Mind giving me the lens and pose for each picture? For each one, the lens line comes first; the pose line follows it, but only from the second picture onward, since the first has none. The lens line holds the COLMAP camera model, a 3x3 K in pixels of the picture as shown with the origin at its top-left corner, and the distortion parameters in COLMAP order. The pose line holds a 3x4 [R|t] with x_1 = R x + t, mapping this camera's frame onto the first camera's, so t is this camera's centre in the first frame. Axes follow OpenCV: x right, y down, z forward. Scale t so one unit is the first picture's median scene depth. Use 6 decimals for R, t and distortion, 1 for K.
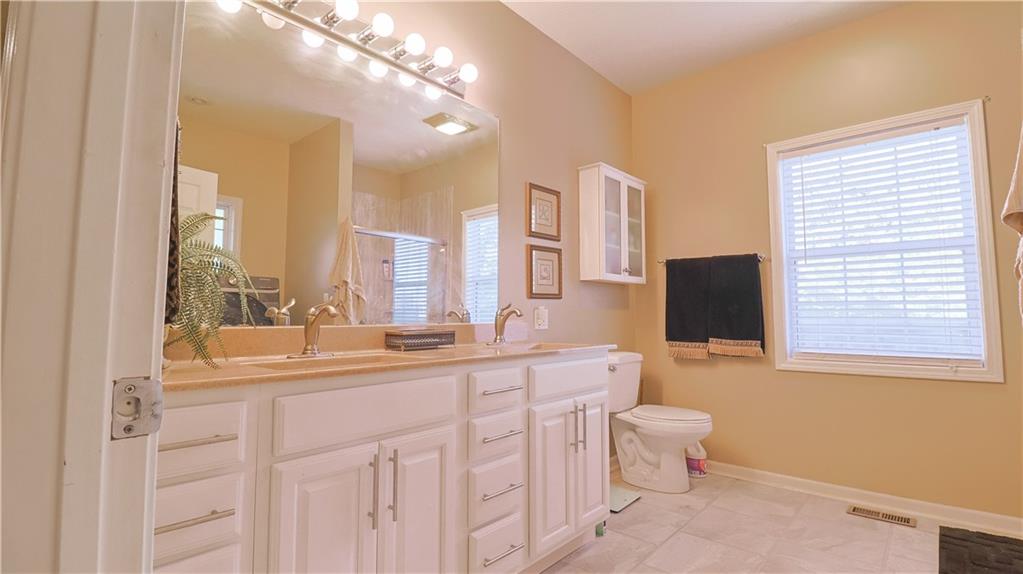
lens RADIAL K [[478.8, 0, 520.1], [0, 478.8, 279.3], [0, 0, 1]] dist [-0.005003, -0.001125]
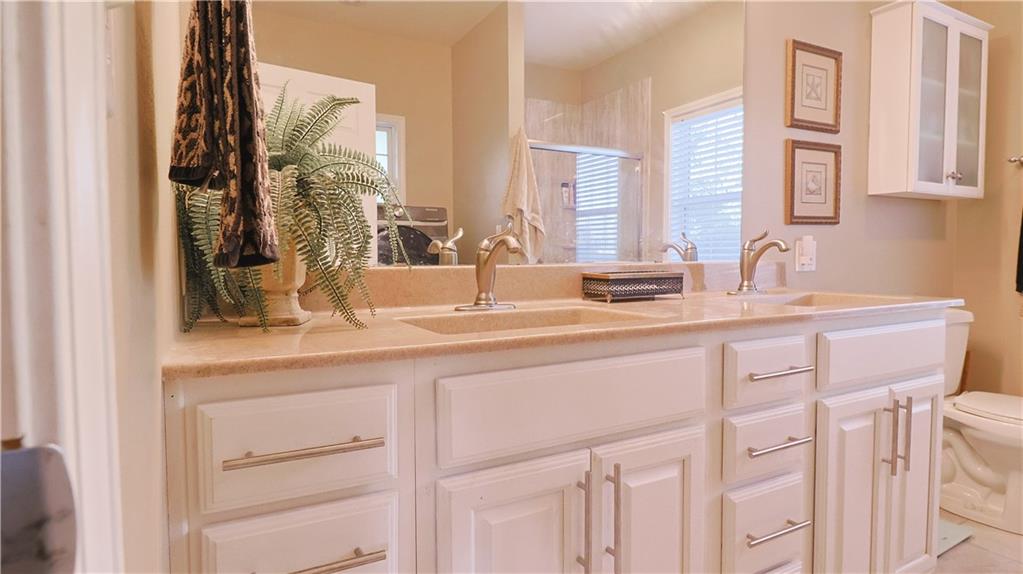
lens RADIAL K [[589.7, 0, 515.2], [0, 589.7, 285.9], [0, 0, 1]] dist [0.025990, -0.000891]
pose [[0.937550, 0.016729, -0.347447, -0.061877], [0.029410, 0.991454, 0.127097, 0.012452], [0.346604, -0.129378, 0.929046, 0.137985]]
